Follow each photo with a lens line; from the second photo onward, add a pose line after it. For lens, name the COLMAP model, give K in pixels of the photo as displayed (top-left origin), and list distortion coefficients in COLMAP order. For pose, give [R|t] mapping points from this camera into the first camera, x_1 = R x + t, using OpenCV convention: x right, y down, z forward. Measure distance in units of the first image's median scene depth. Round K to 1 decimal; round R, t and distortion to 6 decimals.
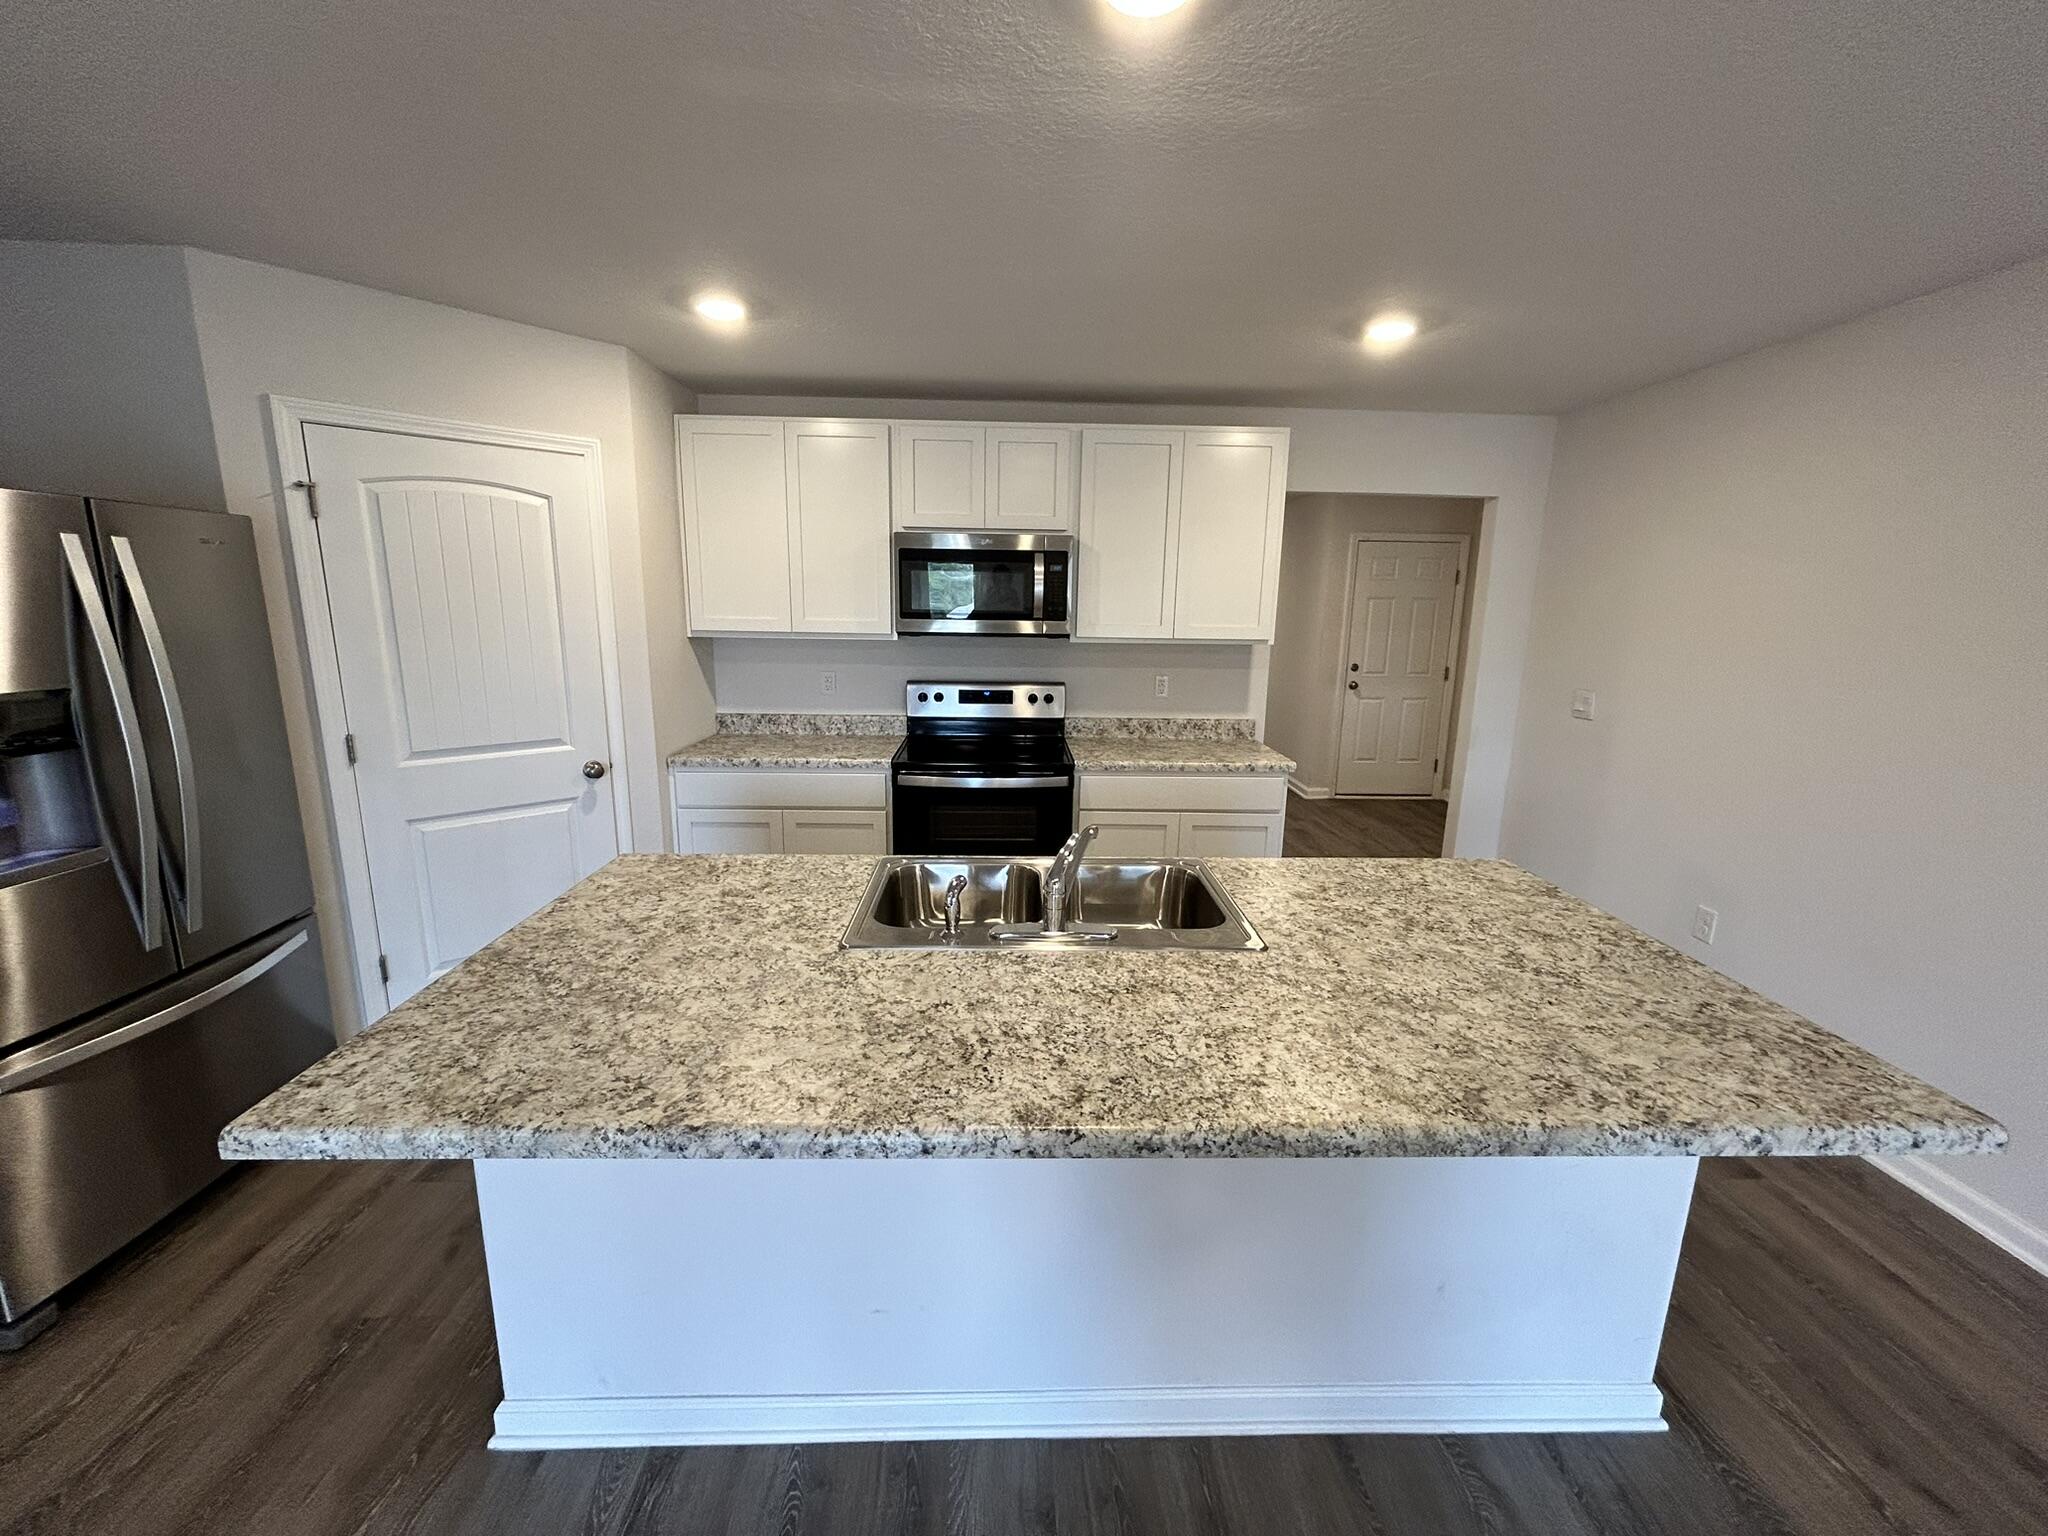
lens RADIAL K [[823.9, 0, 1024.9], [0, 823.9, 759.5], [0, 0, 1]] dist [0.000675, -0.000066]
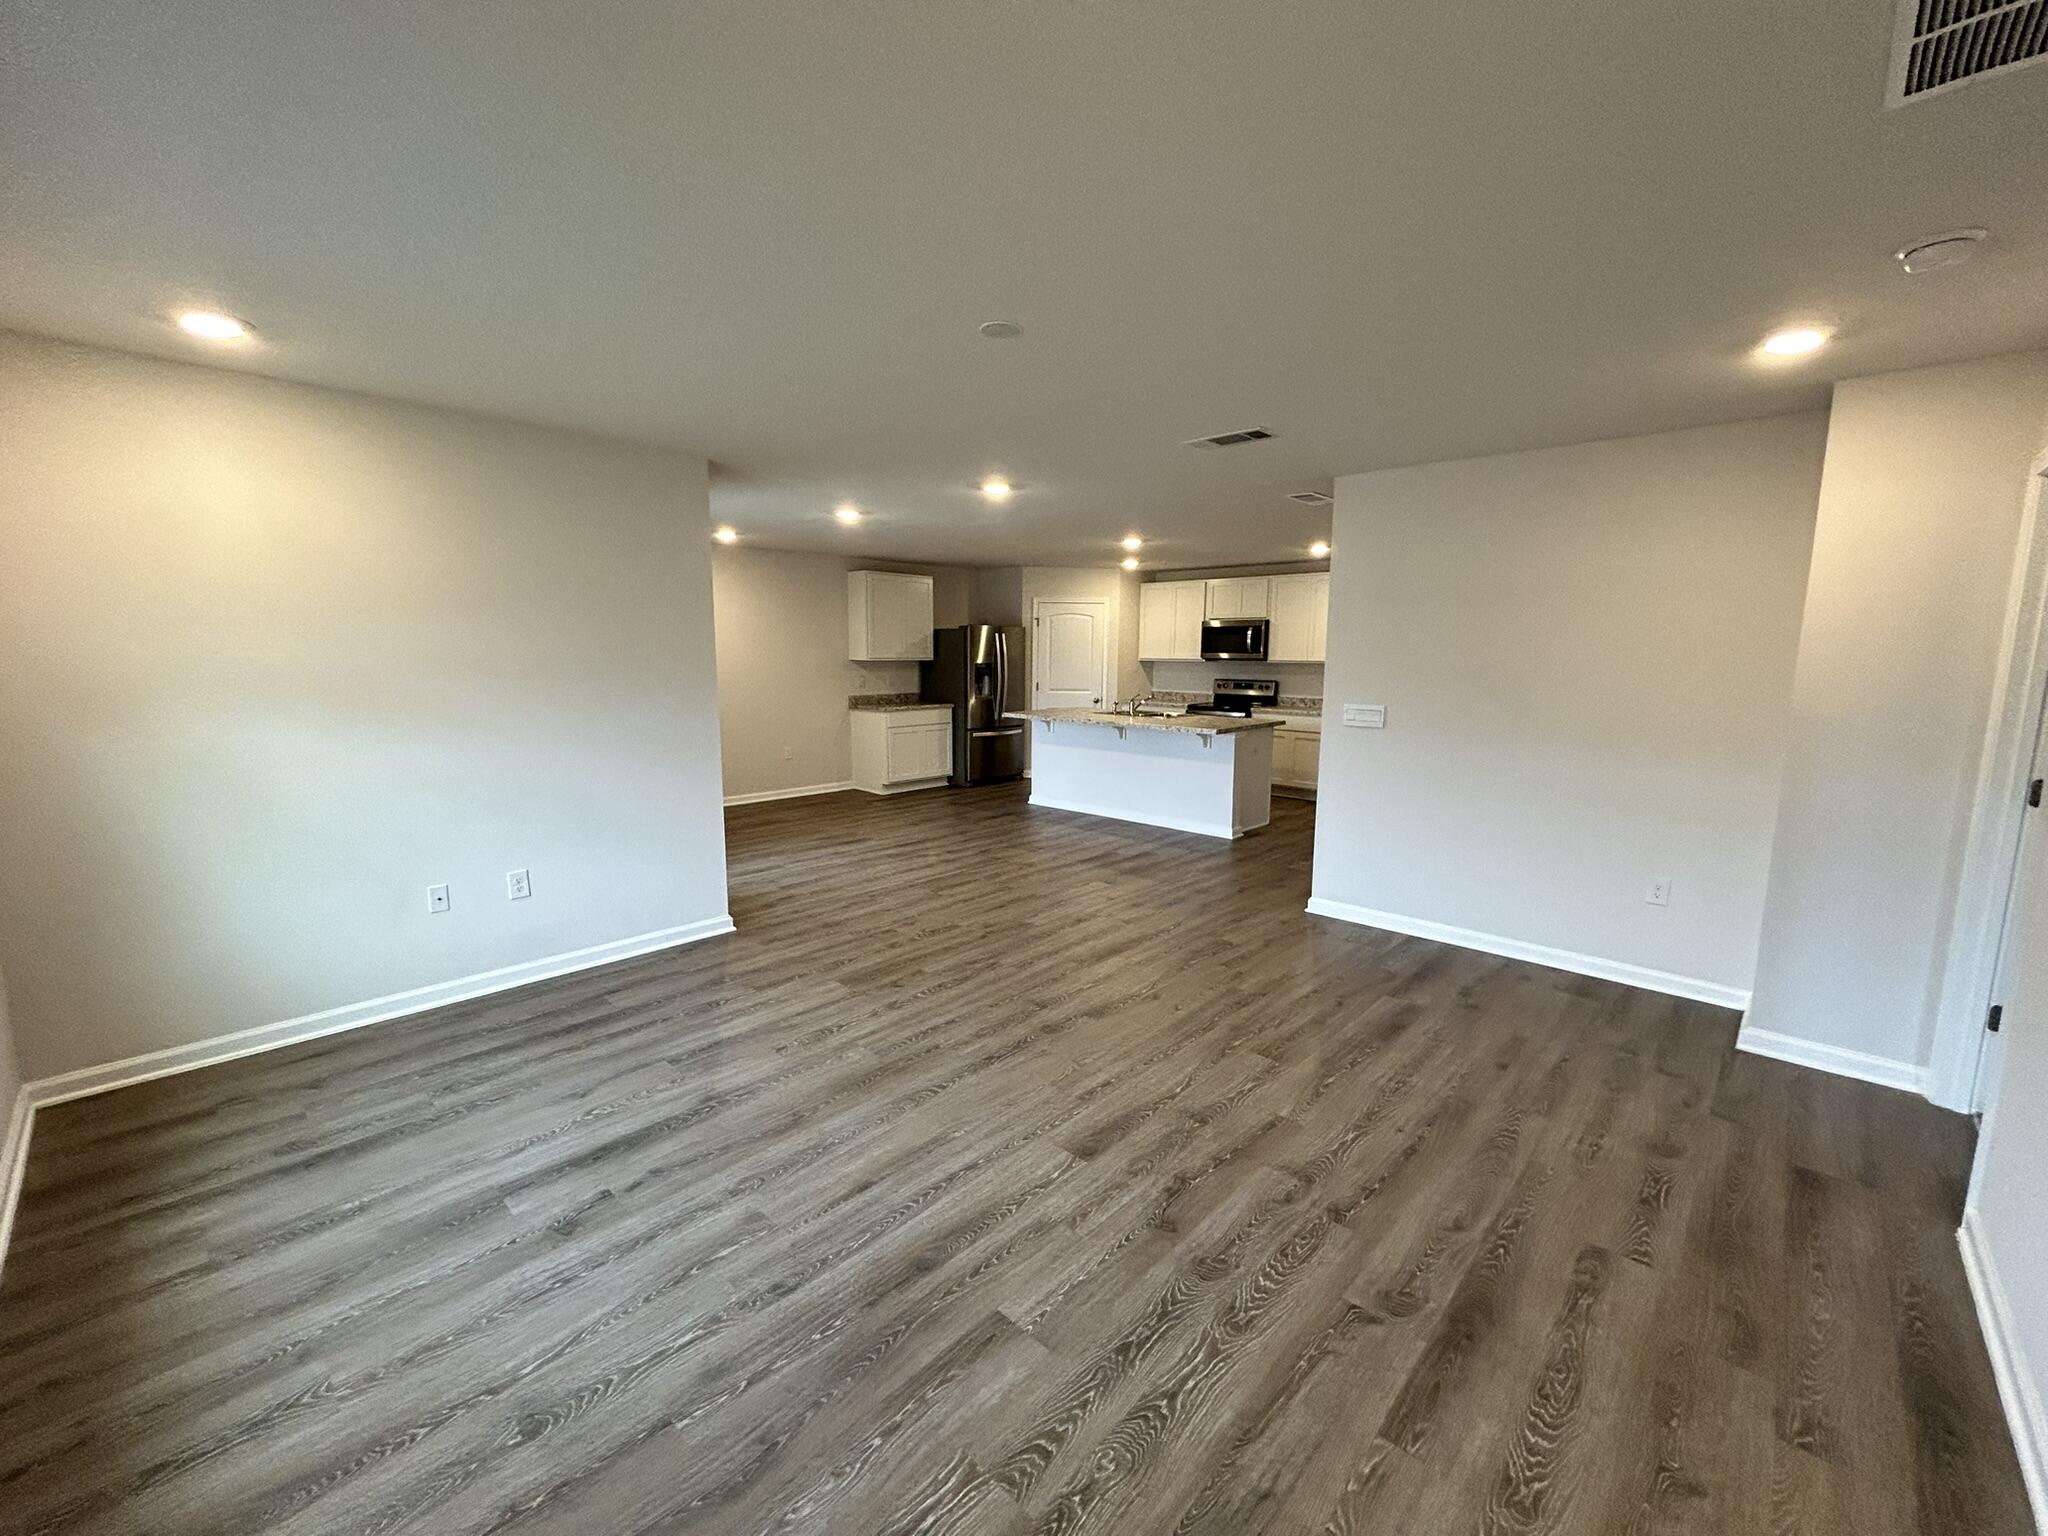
lens RADIAL K [[823.9, 0, 1034.9], [0, 823.9, 767.5], [0, 0, 1]] dist [0.000675, -0.000066]
pose [[0.702607, 0.091908, -0.705618, 1.937816], [-0.128044, 0.991767, 0.001682, 0.361438], [0.699963, 0.089168, 0.708591, -1.710325]]
